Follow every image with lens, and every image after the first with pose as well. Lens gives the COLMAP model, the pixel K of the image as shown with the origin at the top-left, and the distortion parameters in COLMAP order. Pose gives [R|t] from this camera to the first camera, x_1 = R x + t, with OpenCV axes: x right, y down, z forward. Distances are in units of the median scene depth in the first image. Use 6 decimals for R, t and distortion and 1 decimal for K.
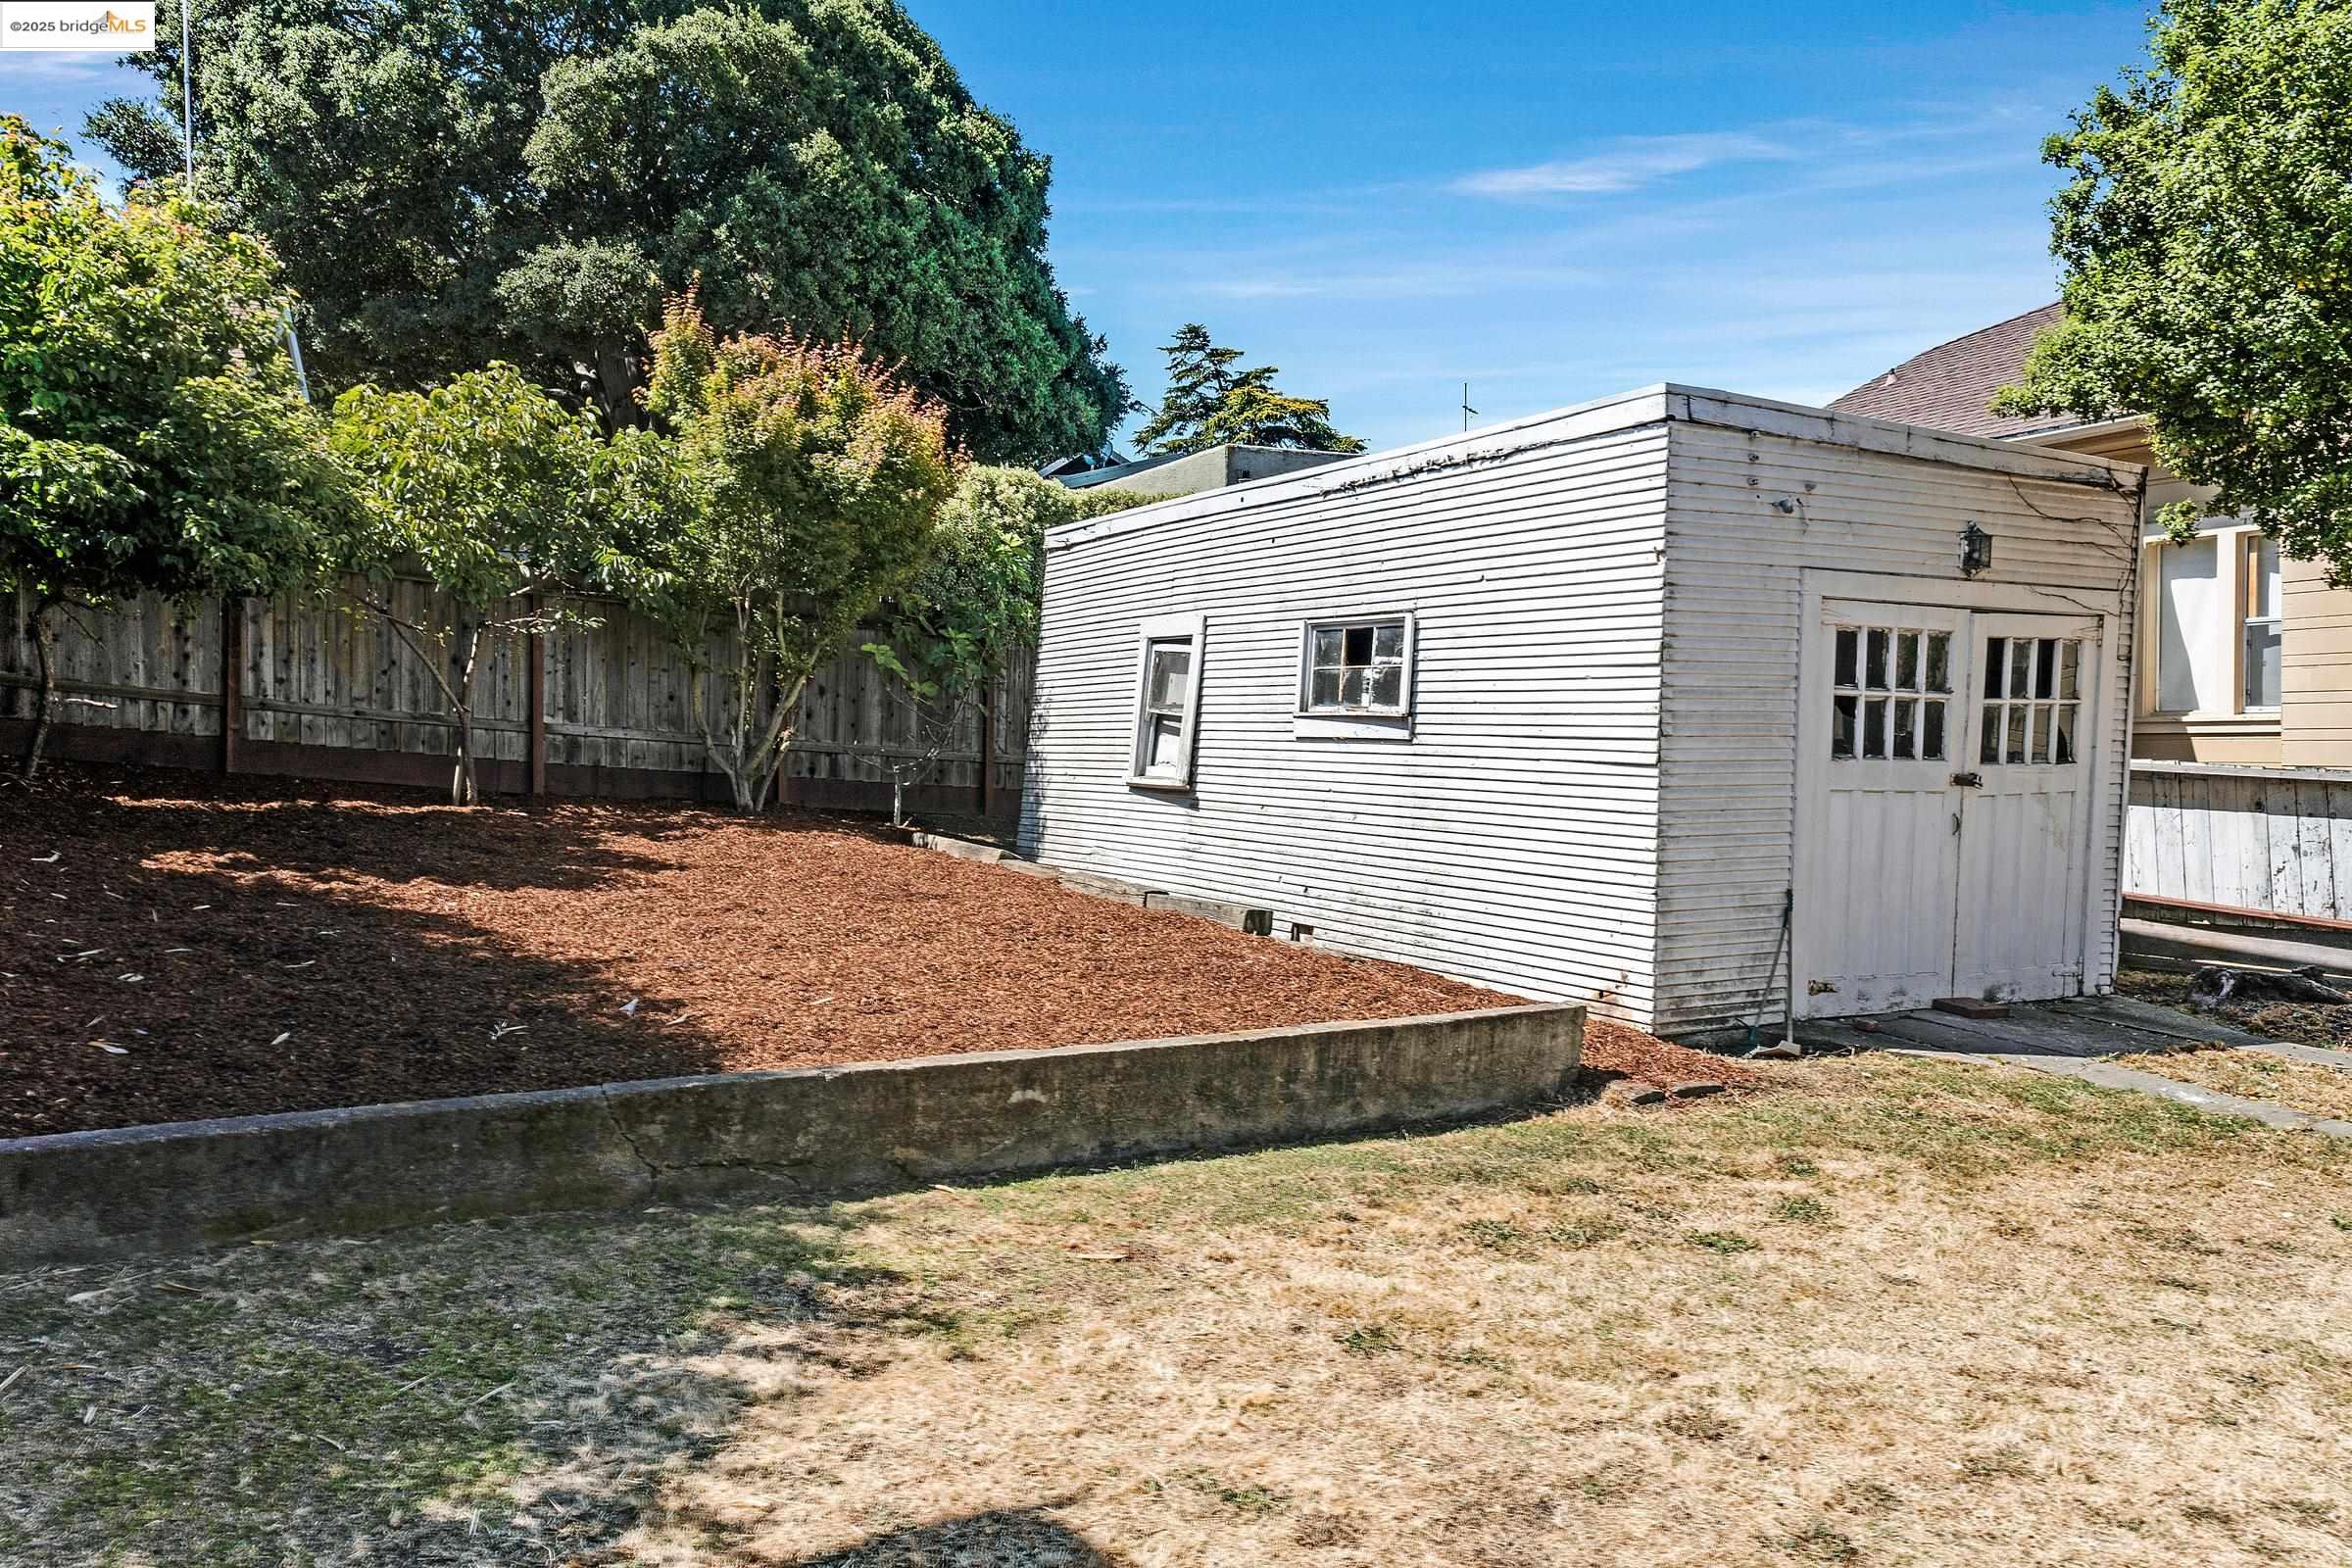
lens RADIAL K [[1847.5, 0, 1172.4], [0, 1847.5, 796.4], [0, 0, 1]] dist [0.036959, 0.006077]
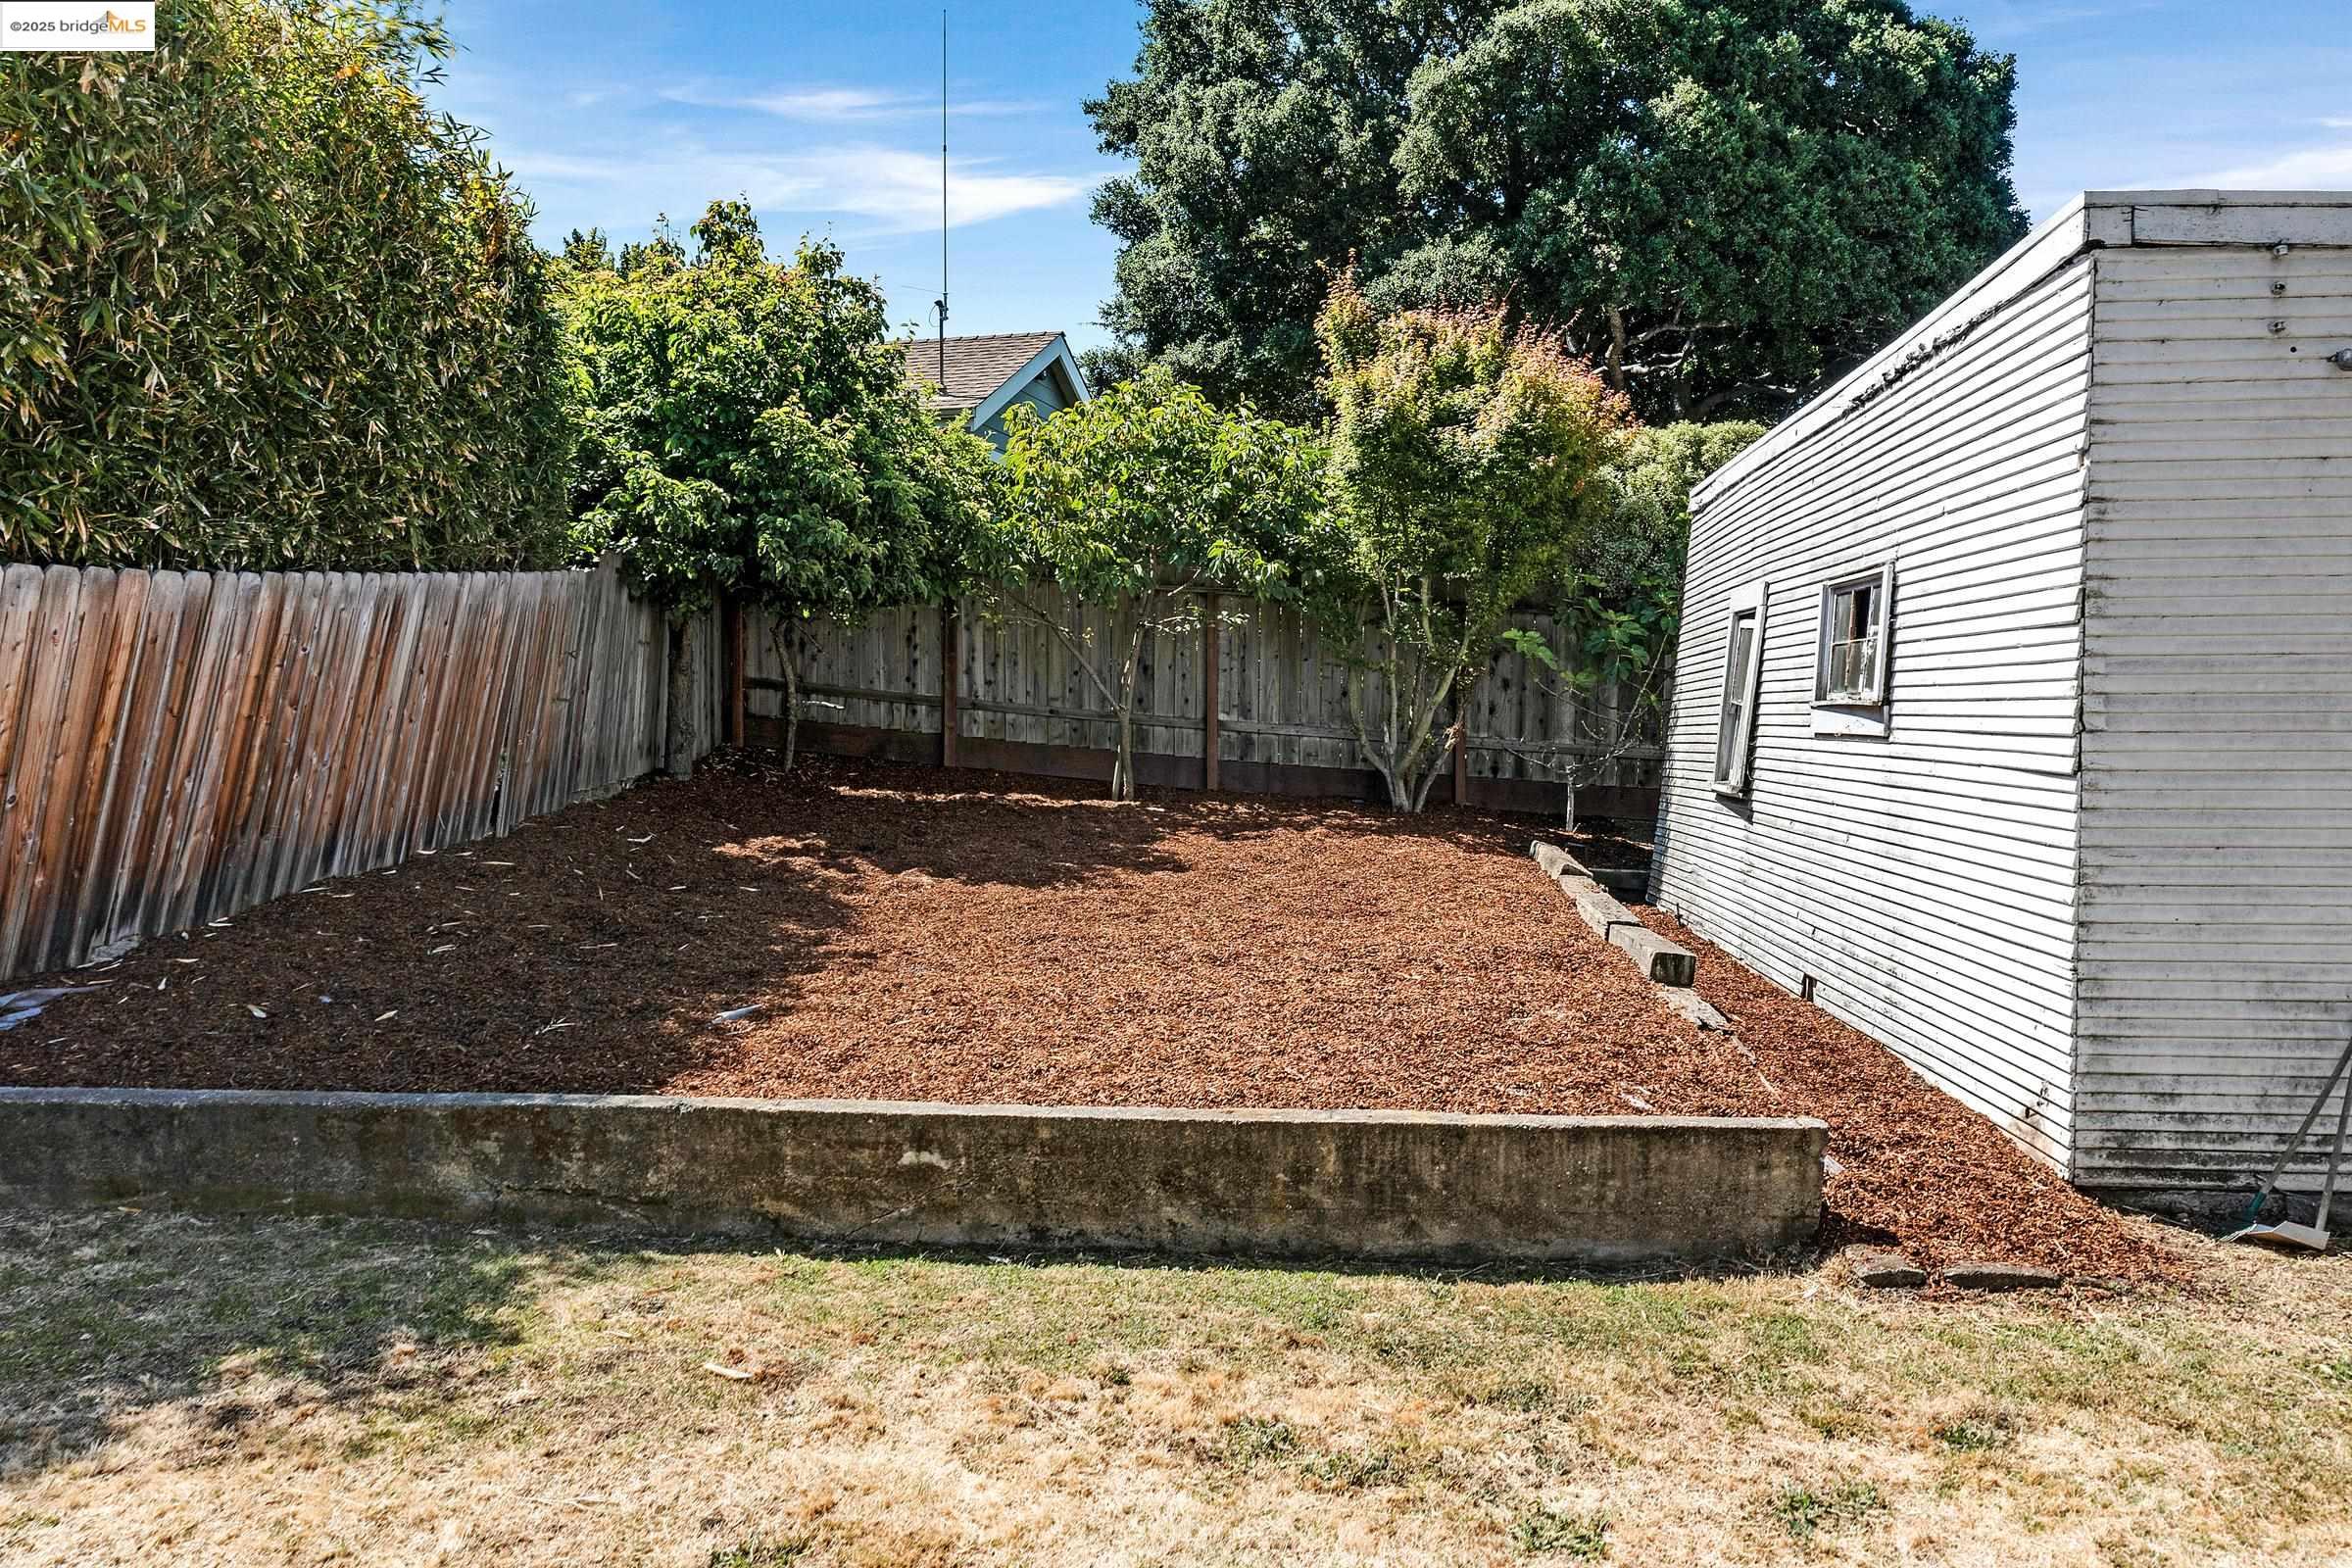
lens RADIAL K [[1847.5, 0, 1176.4], [0, 1847.5, 784.7], [0, 0, 1]] dist [0.036959, 0.006077]
pose [[0.832653, 0.015072, -0.553589, 0.251478], [-0.017578, 0.999845, 0.000784, -0.005834], [0.553515, 0.009078, 0.832789, 0.187149]]
